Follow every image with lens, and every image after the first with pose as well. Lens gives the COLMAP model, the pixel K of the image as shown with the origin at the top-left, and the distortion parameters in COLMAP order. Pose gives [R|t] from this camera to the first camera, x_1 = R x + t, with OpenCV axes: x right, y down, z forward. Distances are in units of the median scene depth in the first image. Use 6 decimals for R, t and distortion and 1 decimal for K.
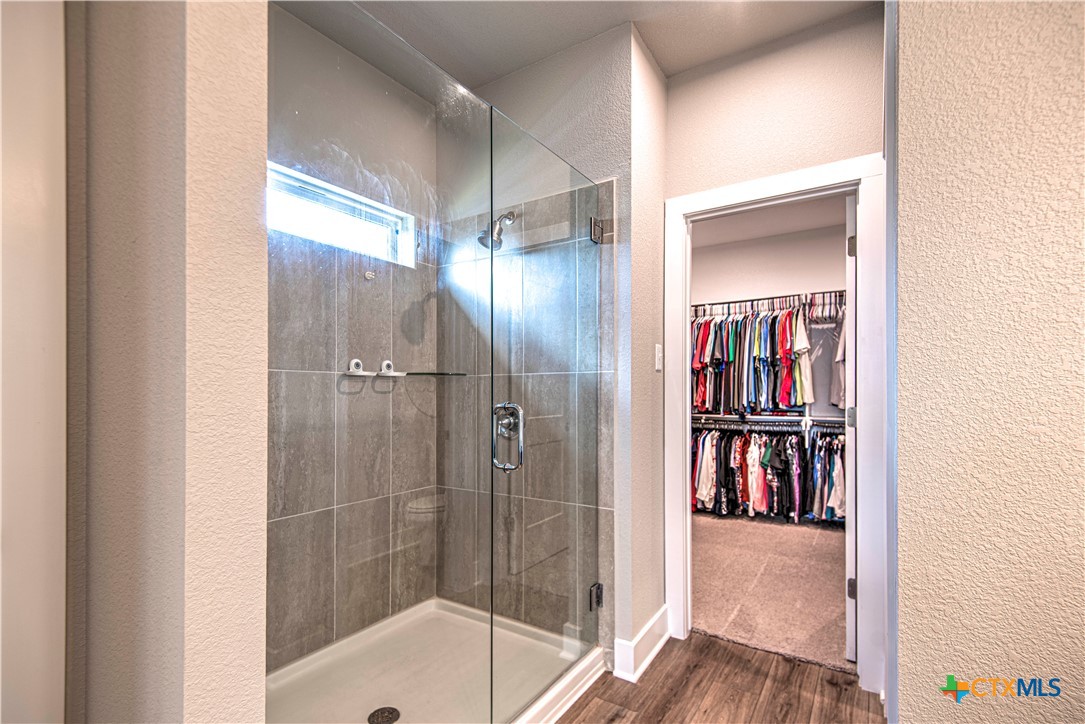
lens RADIAL K [[496.2, 0, 548.9], [0, 496.2, 388.5], [0, 0, 1]] dist [0.029589, -0.011528]
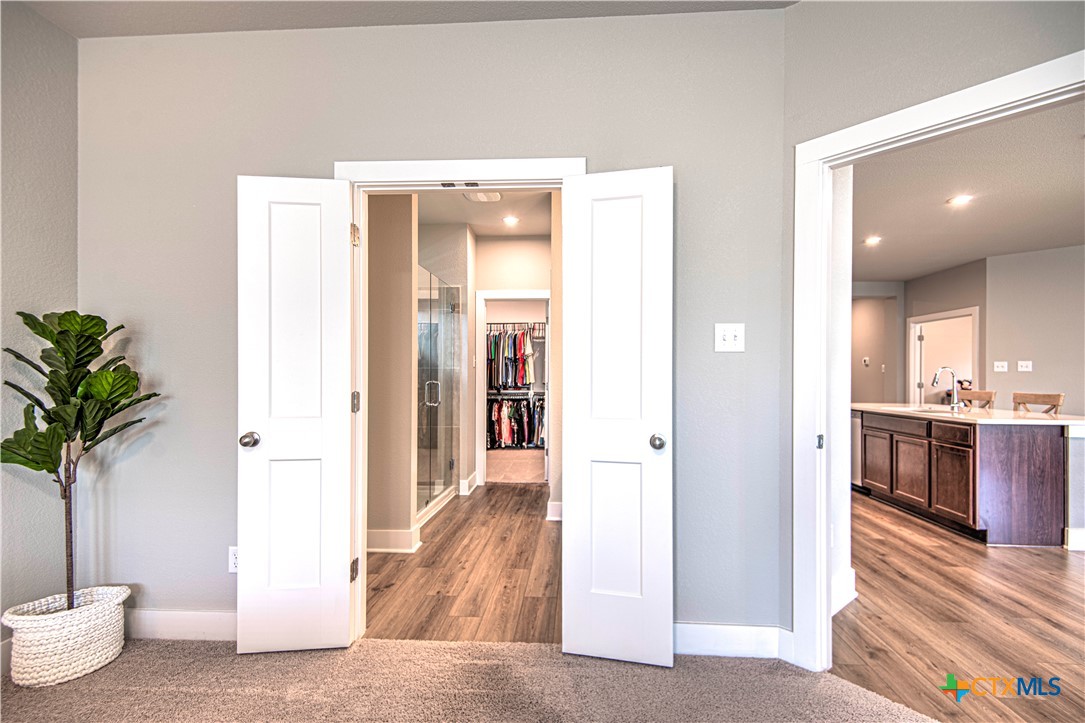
lens RADIAL K [[496.2, 0, 551.0], [0, 496.2, 372.5], [0, 0, 1]] dist [0.029589, -0.011528]
pose [[0.868409, 0.004767, 0.495825, -0.337252], [-0.004472, 0.999988, -0.001781, -0.005784], [-0.495828, -0.000670, 0.868420, -0.641479]]
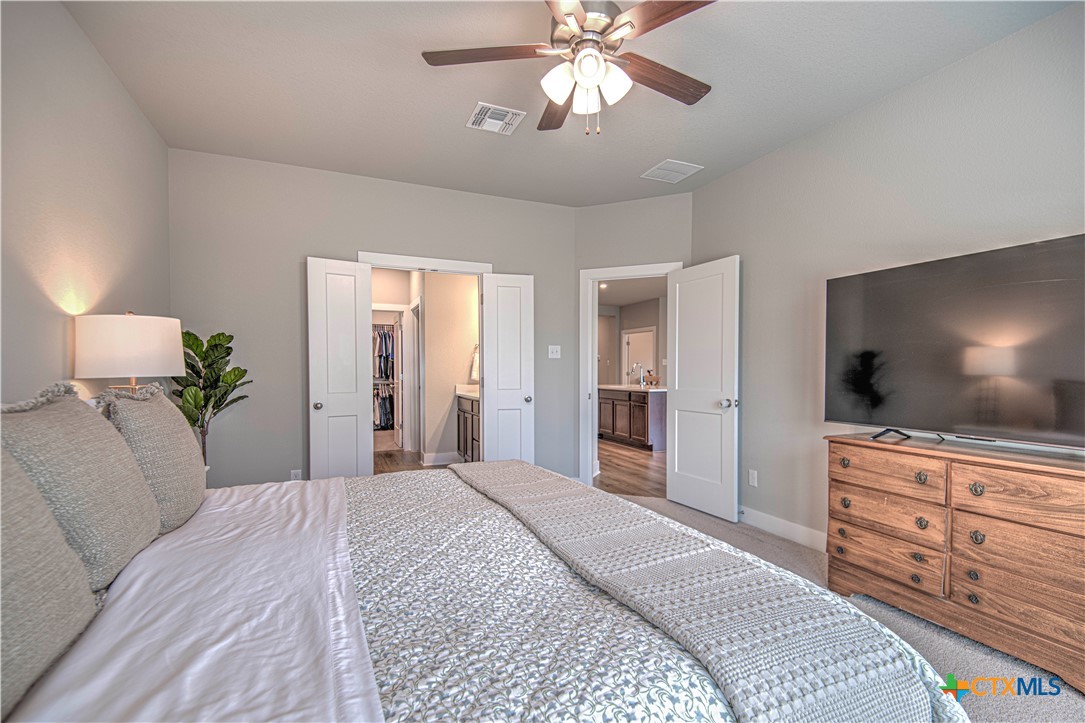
lens RADIAL K [[496.2, 0, 552.8], [0, 496.2, 371.3], [0, 0, 1]] dist [0.029589, -0.011528]
pose [[0.543362, -0.006904, 0.839470, -0.881252], [-0.001009, 0.999960, 0.008876, -0.007462], [-0.839498, -0.005670, 0.543334, -0.902250]]
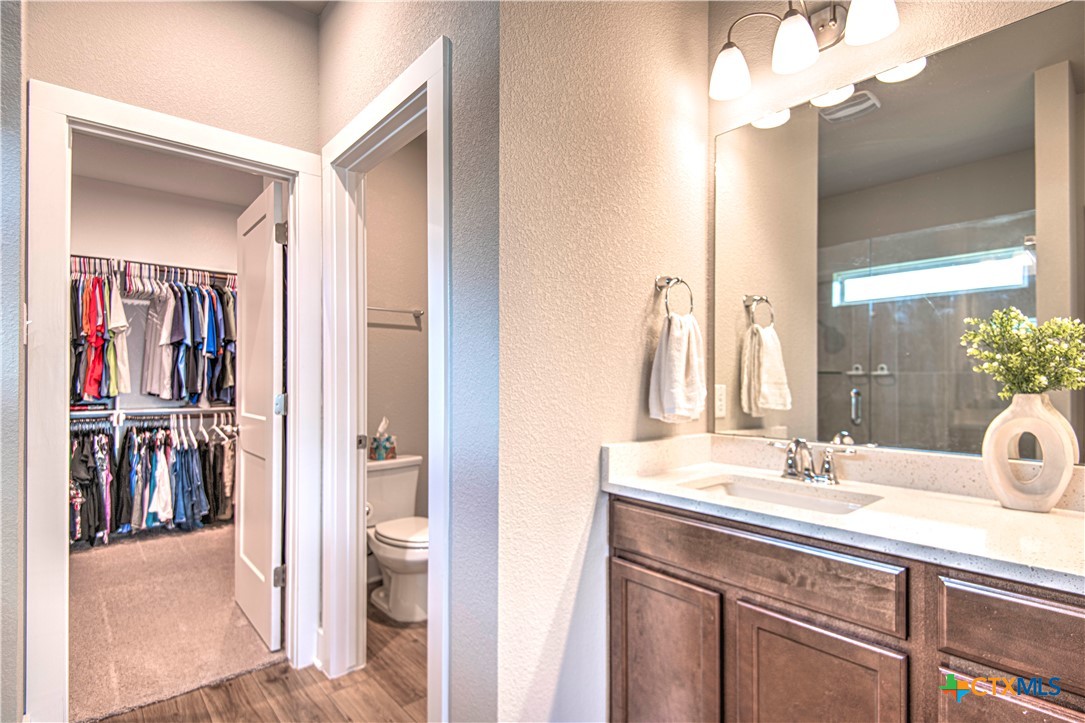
lens RADIAL K [[532.3, 0, 524.0], [0, 532.3, 374.2], [0, 0, 1]] dist [0.014338, -0.009059]
pose [[0.288182, 0.009581, 0.957528, -0.139835], [-0.006534, 0.999946, -0.008039, 0.000840], [-0.957553, -0.003940, 0.288229, 0.117235]]
